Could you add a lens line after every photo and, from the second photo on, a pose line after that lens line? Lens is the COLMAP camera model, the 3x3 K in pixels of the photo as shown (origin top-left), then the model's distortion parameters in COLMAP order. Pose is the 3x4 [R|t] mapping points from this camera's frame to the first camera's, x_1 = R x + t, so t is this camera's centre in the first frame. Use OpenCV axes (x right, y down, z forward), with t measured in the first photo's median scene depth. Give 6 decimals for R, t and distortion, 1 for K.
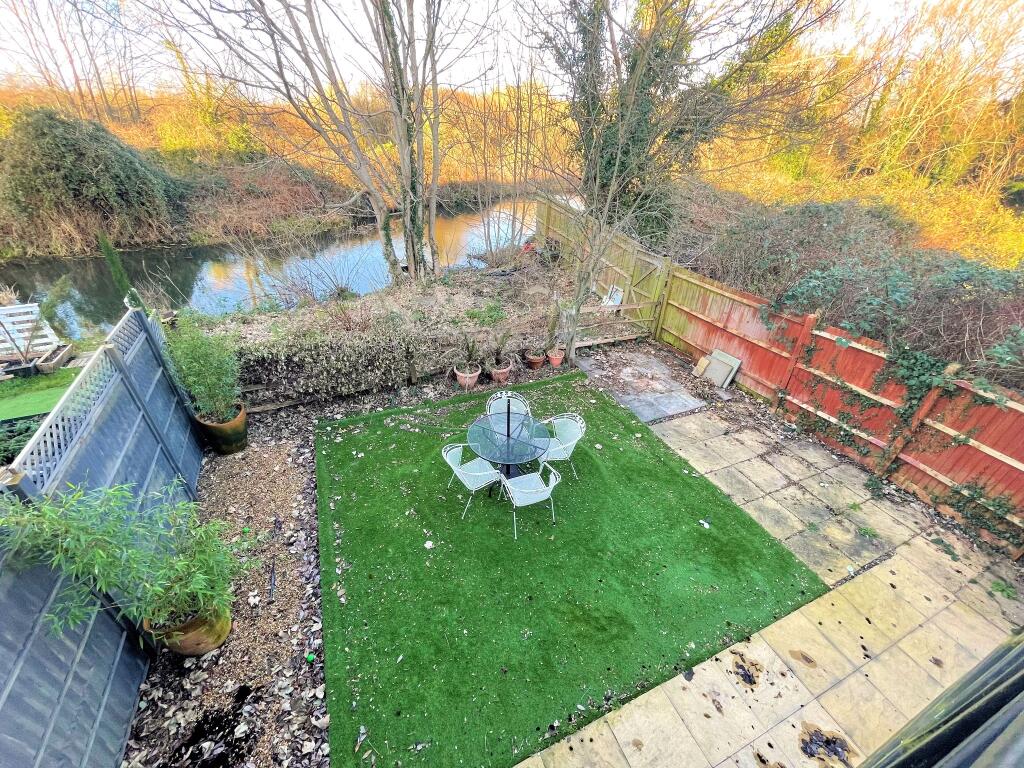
lens RADIAL K [[422.8, 0, 521.0], [0, 422.8, 379.6], [0, 0, 1]] dist [-0.000470, -0.001239]
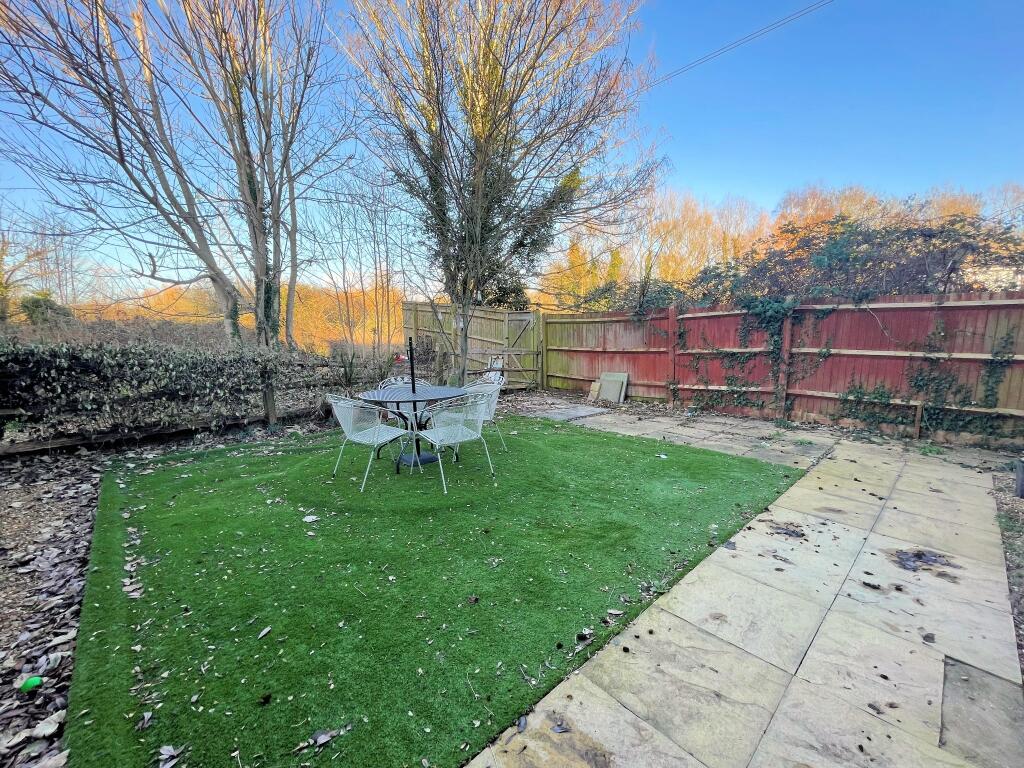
lens RADIAL K [[422.8, 0, 521.0], [0, 422.8, 379.6], [0, 0, 1]] dist [-0.000470, -0.001239]
pose [[0.941967, -0.094951, 0.321996, -0.091209], [0.220160, 0.898822, -0.379010, 0.442237], [-0.253430, 0.427905, 0.867566, 0.246946]]
